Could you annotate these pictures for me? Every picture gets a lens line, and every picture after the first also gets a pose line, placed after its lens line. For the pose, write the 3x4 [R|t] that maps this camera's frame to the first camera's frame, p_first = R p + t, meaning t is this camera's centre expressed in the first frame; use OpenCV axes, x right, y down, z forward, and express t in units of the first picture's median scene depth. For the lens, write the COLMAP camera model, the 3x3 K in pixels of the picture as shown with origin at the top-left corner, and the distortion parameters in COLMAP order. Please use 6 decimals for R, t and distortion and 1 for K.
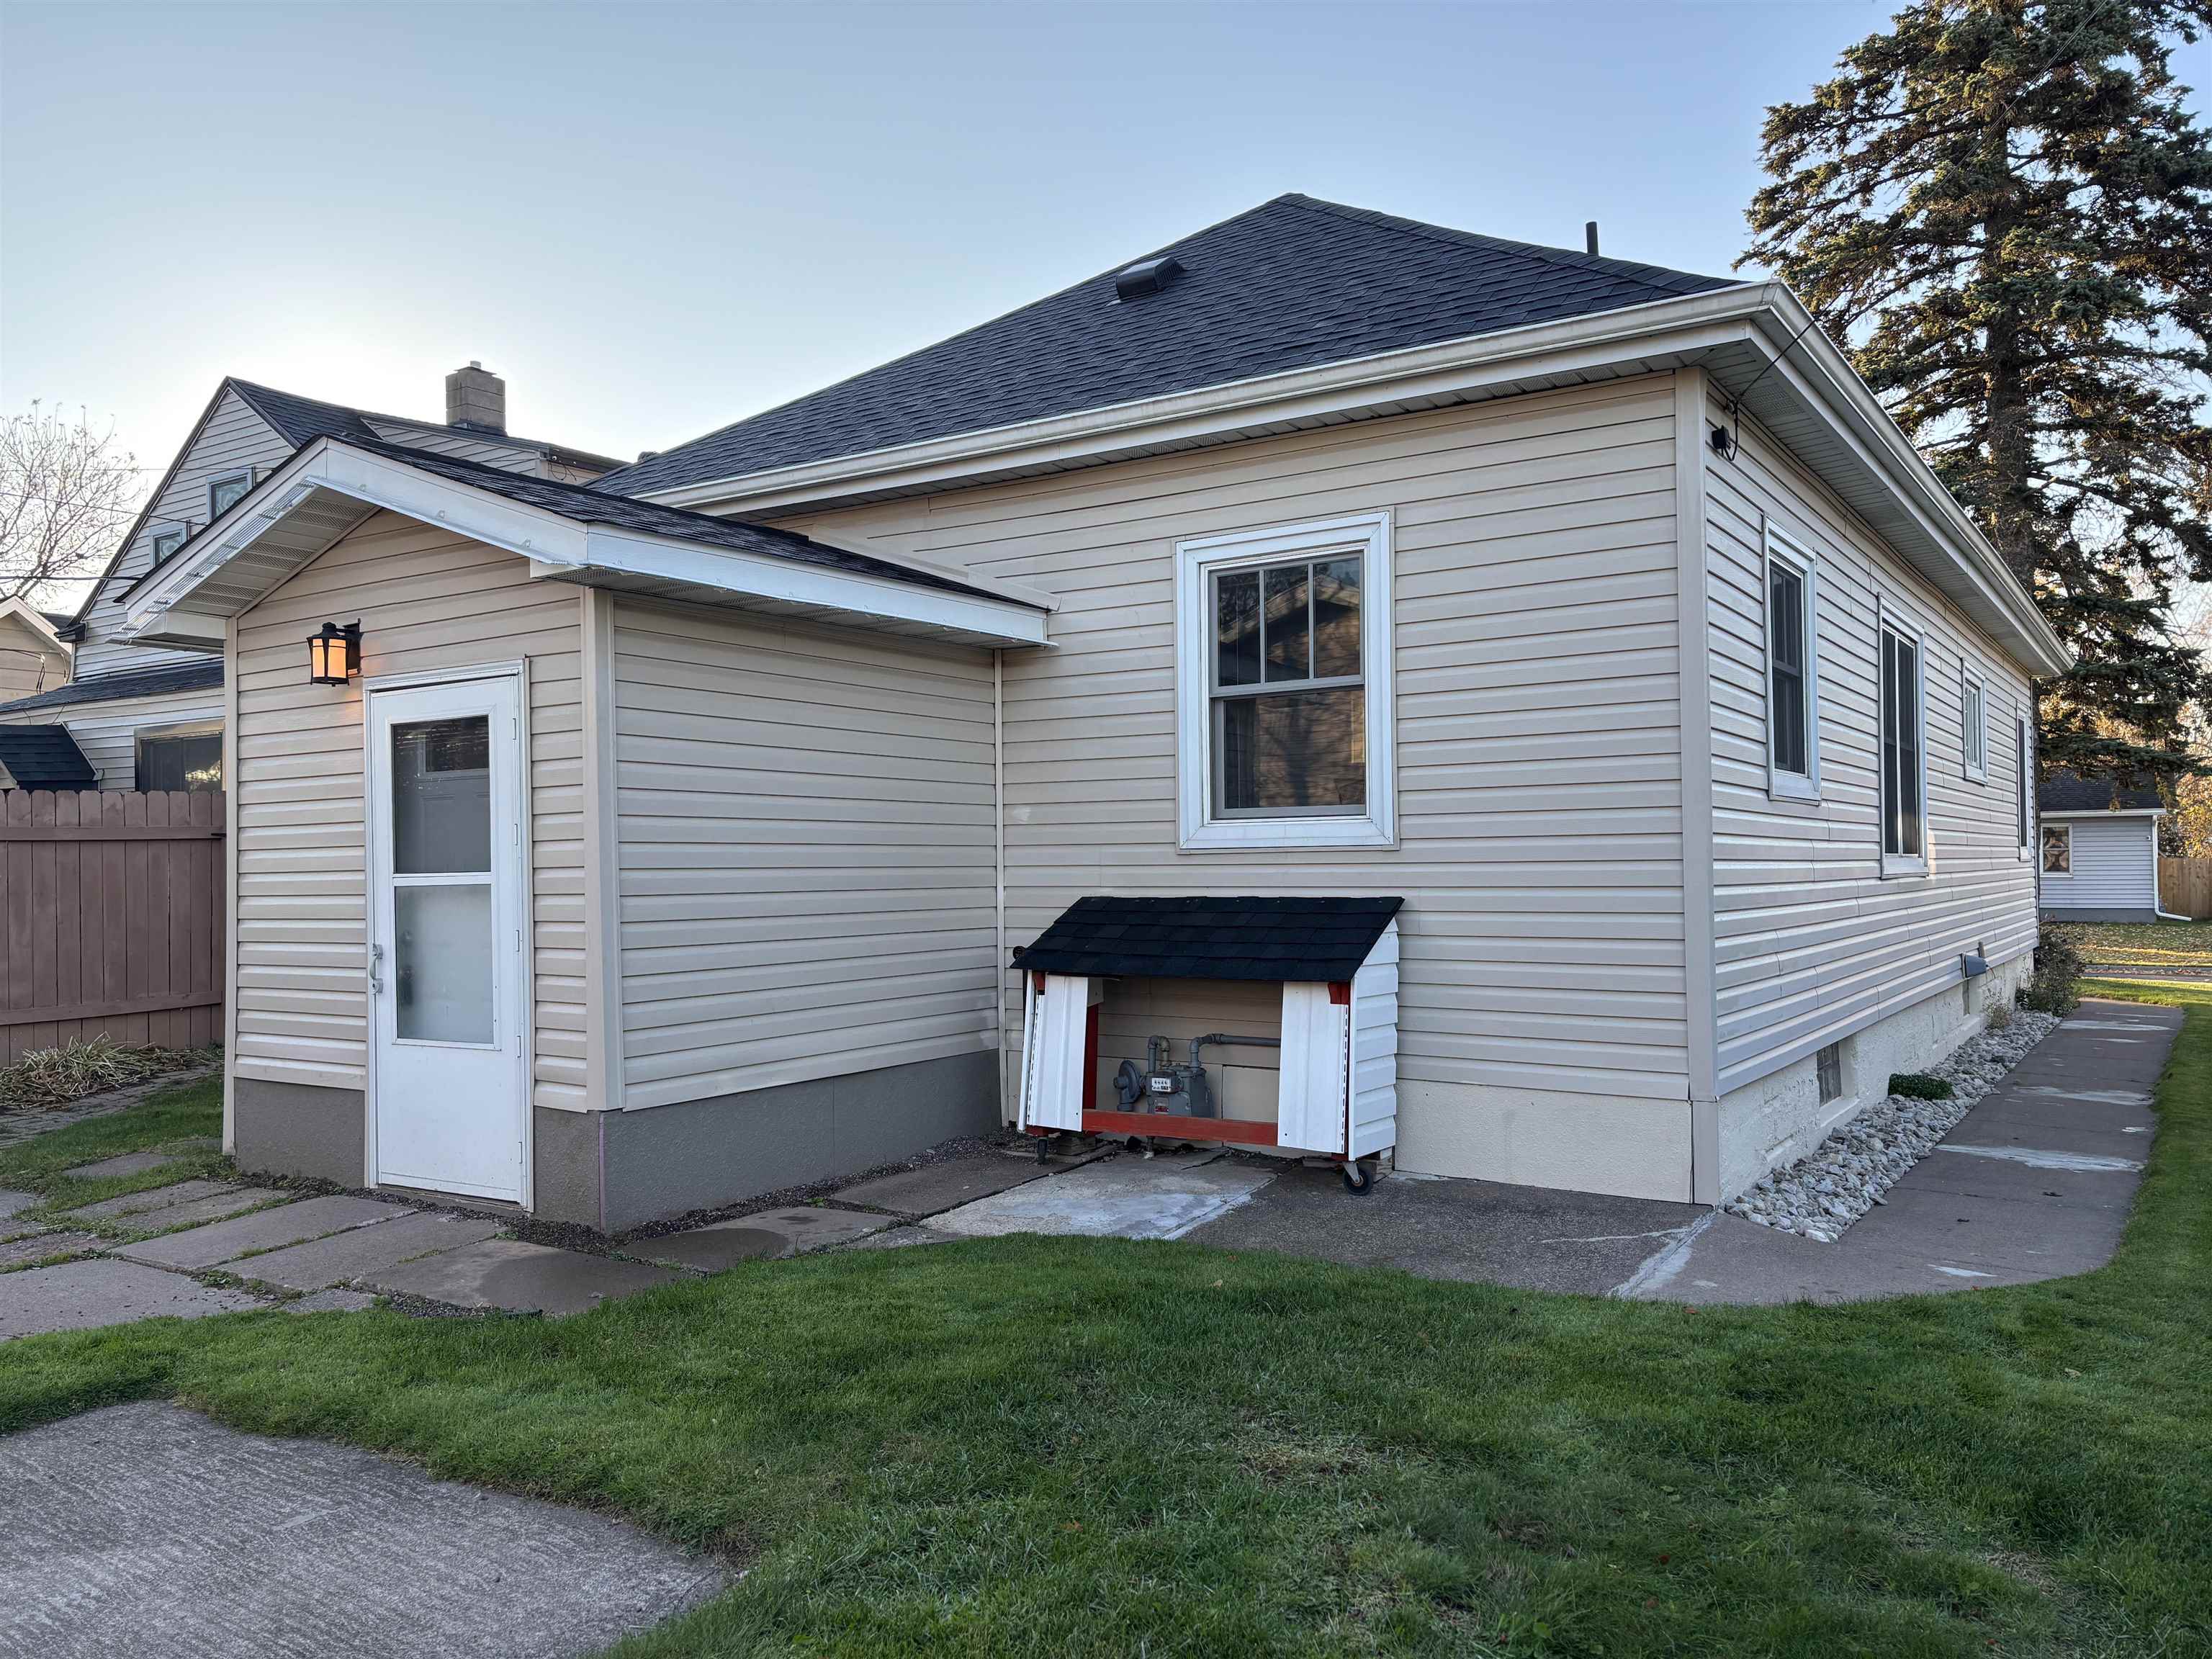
lens RADIAL K [[1691.5, 0, 1105.4], [0, 1691.5, 833.1], [0, 0, 1]] dist [0.032561, -0.015441]
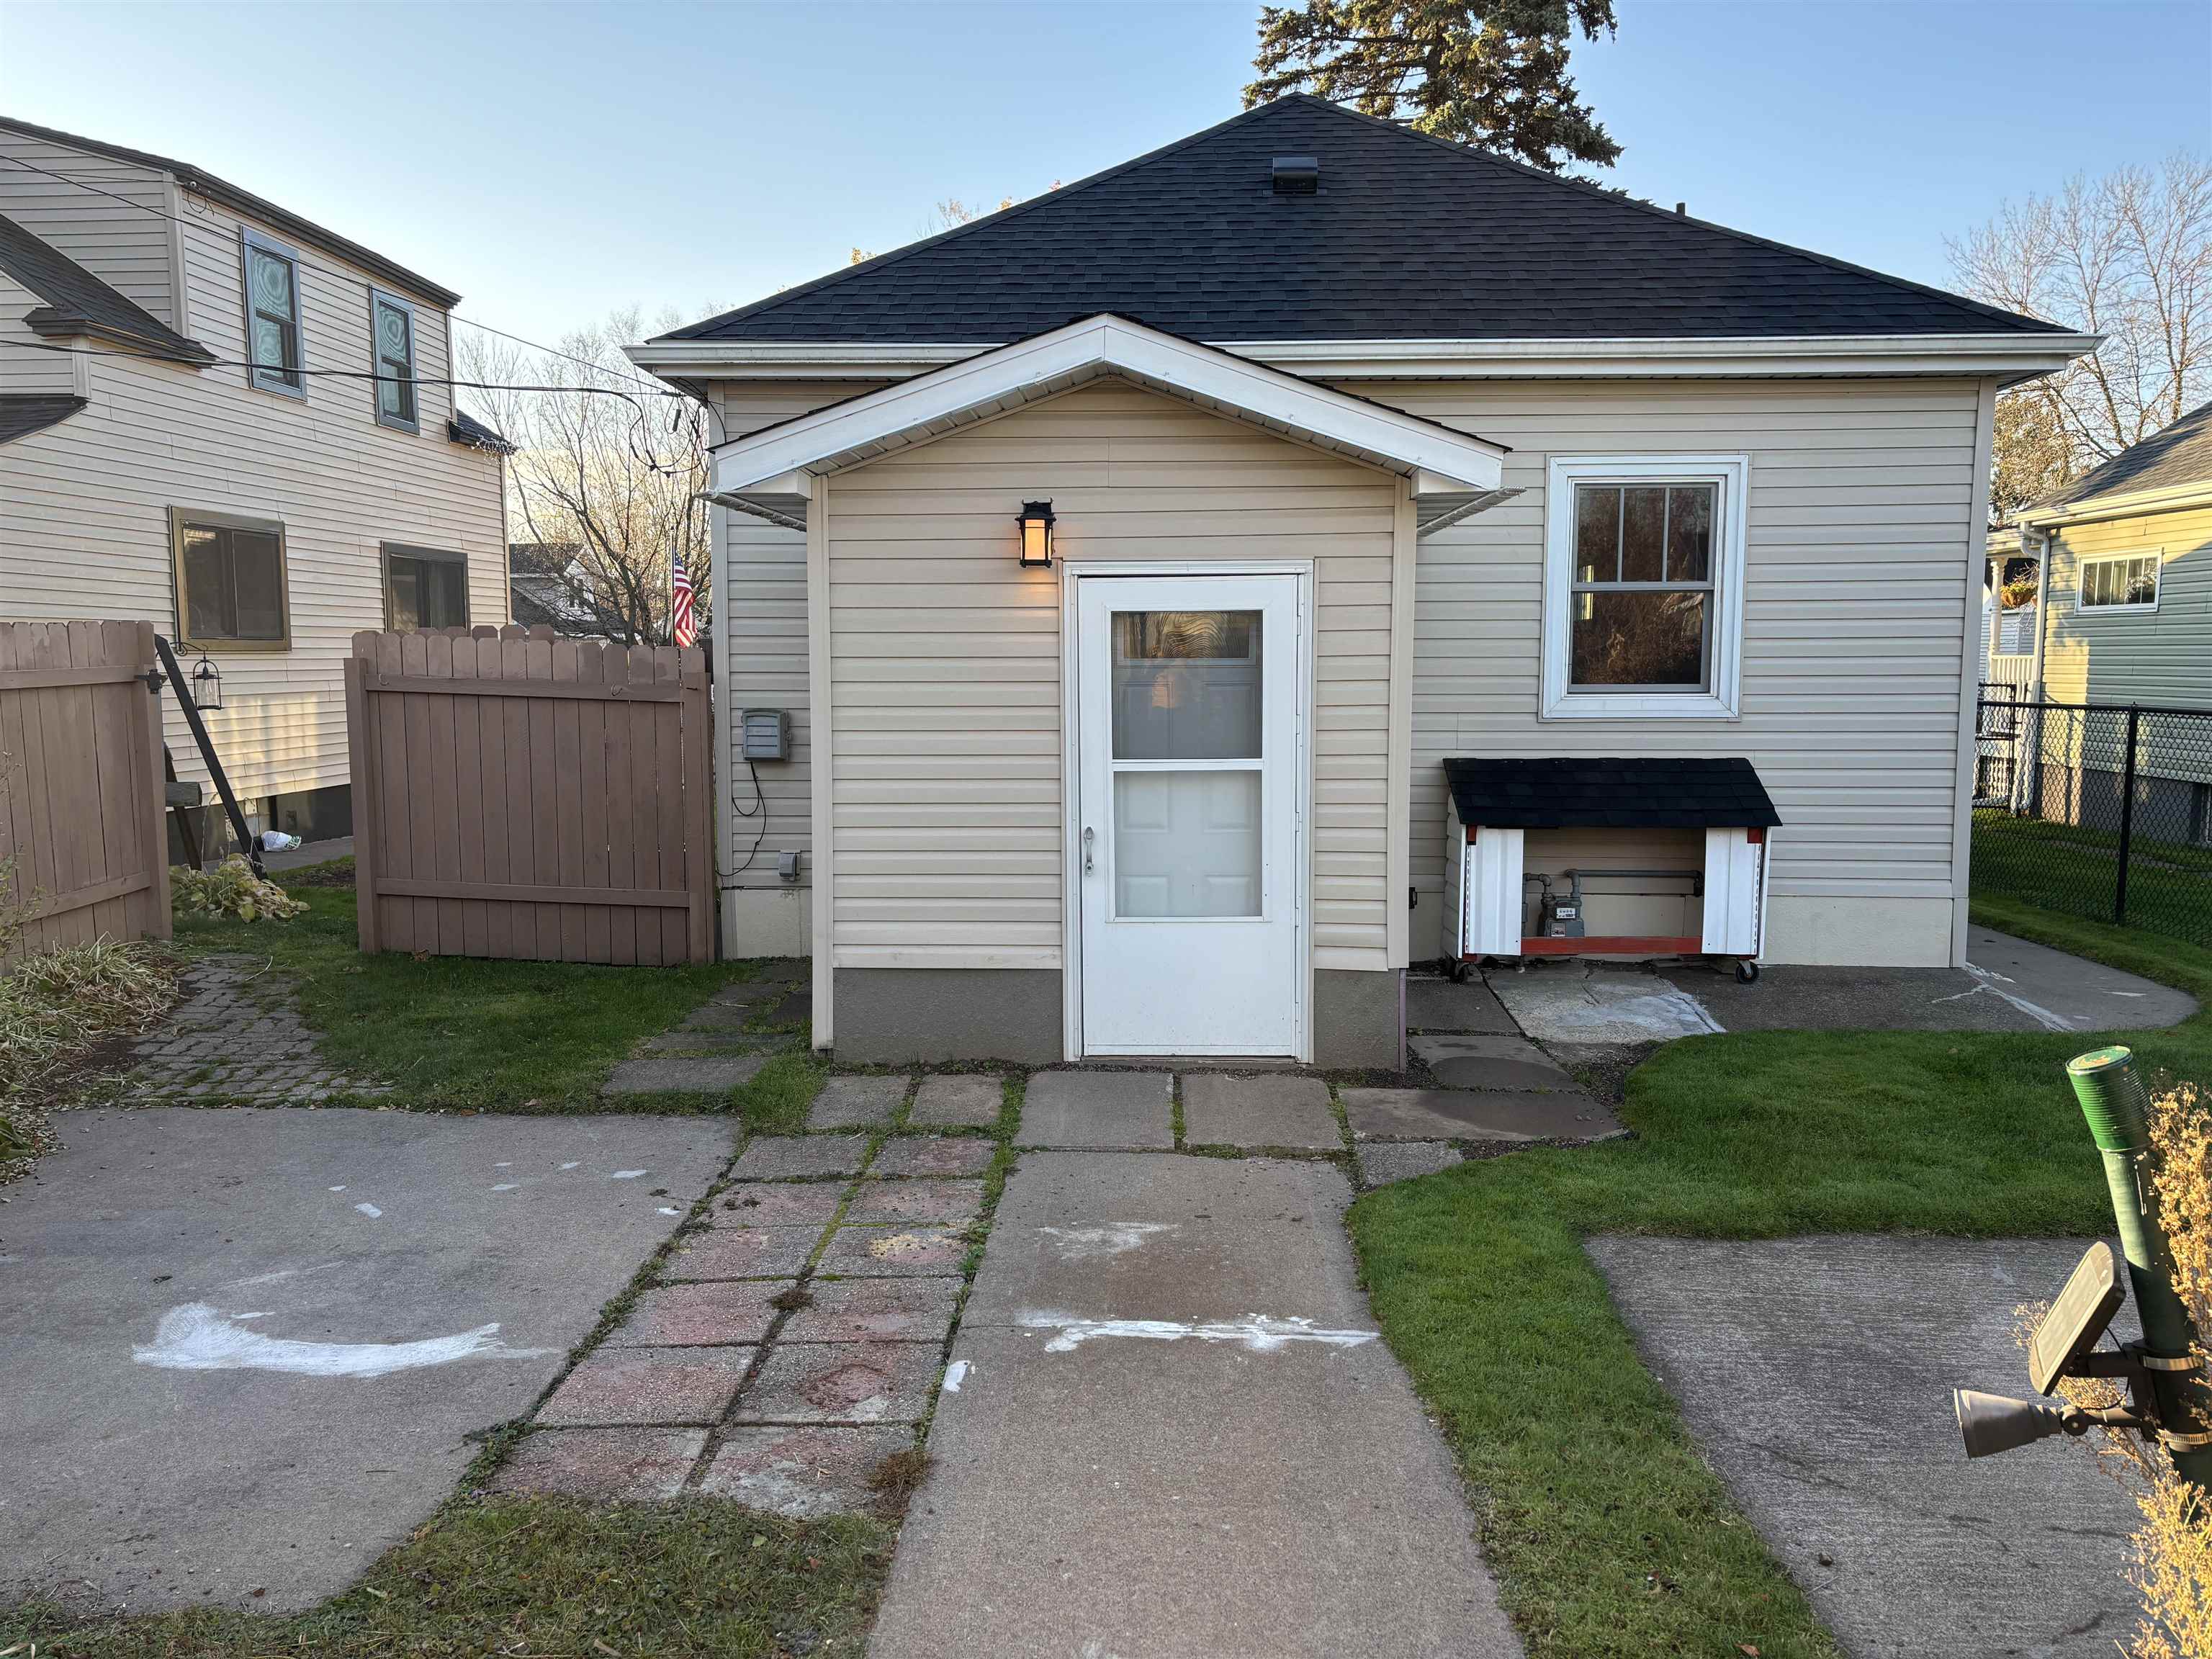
lens RADIAL K [[1691.5, 0, 1100.0], [0, 1691.5, 829.4], [0, 0, 1]] dist [0.032561, -0.015441]
pose [[0.862337, -0.042990, 0.504507, -0.912018], [-0.017482, 0.993267, 0.114520, -0.048729], [-0.506033, -0.107575, 0.855779, 0.124766]]
